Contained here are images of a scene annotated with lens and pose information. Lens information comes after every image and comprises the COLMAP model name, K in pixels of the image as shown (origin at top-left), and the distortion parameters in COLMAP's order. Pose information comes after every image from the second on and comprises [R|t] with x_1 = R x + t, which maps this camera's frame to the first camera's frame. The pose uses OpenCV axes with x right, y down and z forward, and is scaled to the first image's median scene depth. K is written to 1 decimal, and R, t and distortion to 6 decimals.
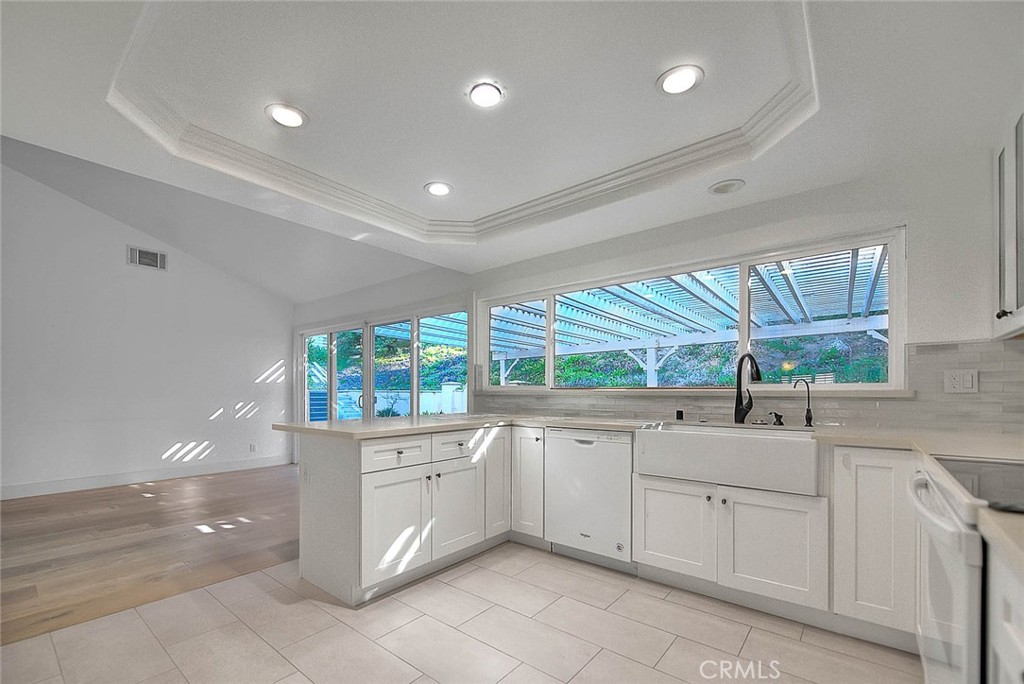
lens RADIAL K [[427.7, 0, 502.7], [0, 427.7, 393.6], [0, 0, 1]] dist [0.002096, -0.000109]
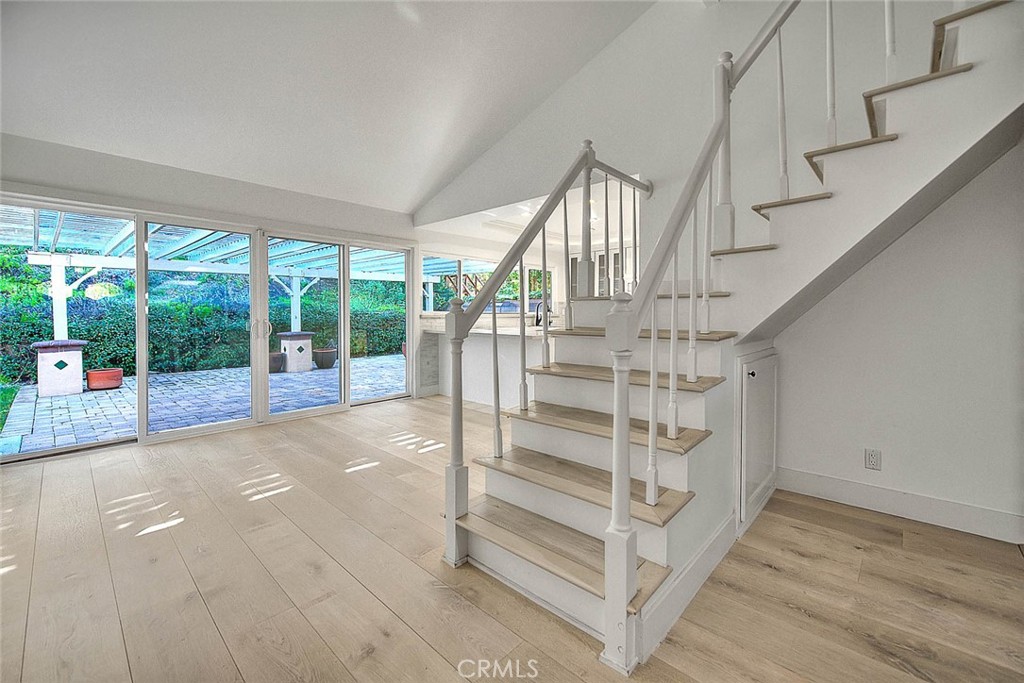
lens RADIAL K [[421.6, 0, 510.7], [0, 421.6, 331.4], [0, 0, 1]] dist [0.000596, -0.000308]
pose [[0.069961, -0.043161, 0.996616, -2.268439], [0.003136, 0.999068, 0.043047, -0.014928], [-0.997545, 0.000114, 0.070031, 0.988505]]
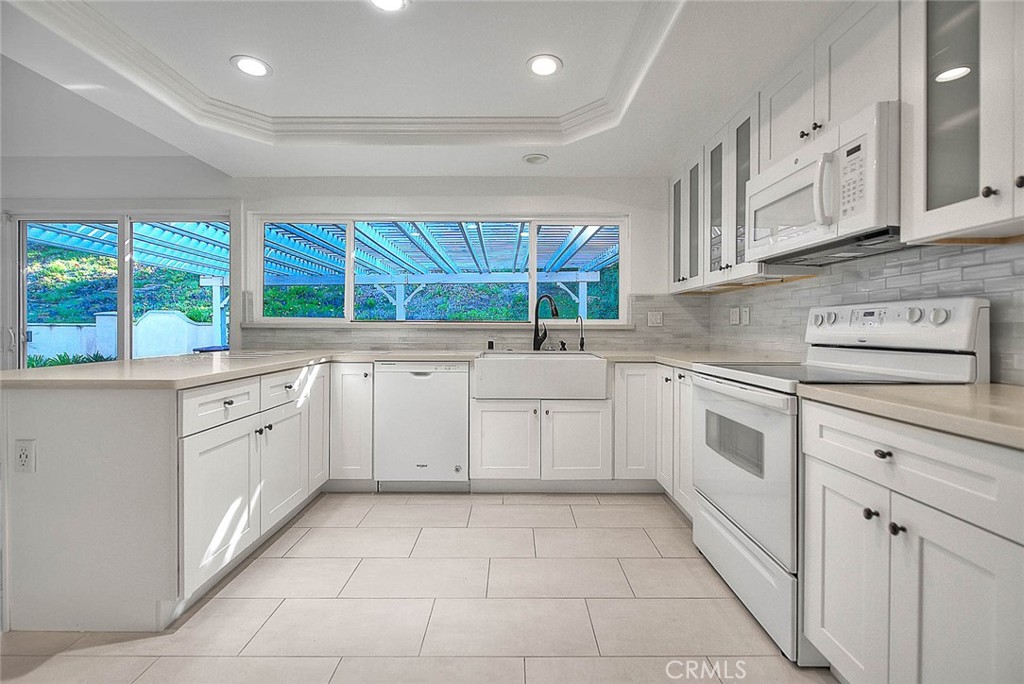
lens RADIAL K [[421.6, 0, 510.7], [0, 421.6, 331.9], [0, 0, 1]] dist [0.000596, -0.000308]
pose [[0.772688, -0.004186, 0.634772, -0.288953], [-0.000475, 0.999974, 0.007173, 0.006356], [-0.634785, -0.005844, 0.772666, 0.097880]]
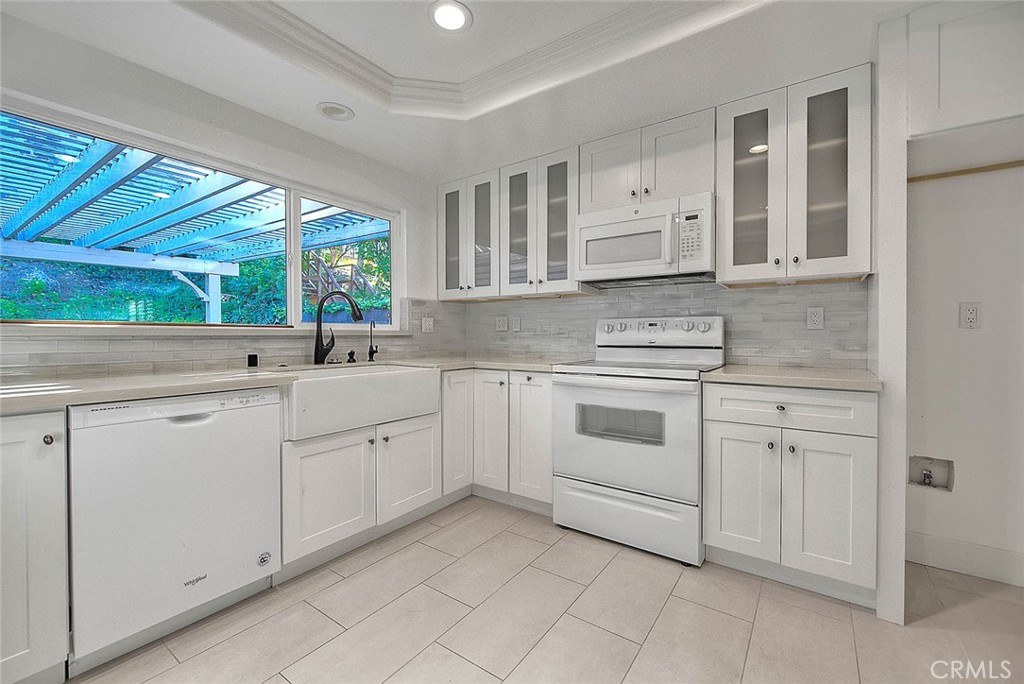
lens RADIAL K [[421.9, 0, 512.0], [0, 421.9, 342.0], [0, 0, 1]] dist [0.003351, 0.000186]
pose [[-0.070404, -0.017415, 0.997367, -0.408531], [0.003117, 0.999839, 0.017678, 0.005294], [-0.997514, 0.004353, -0.070338, 0.646364]]
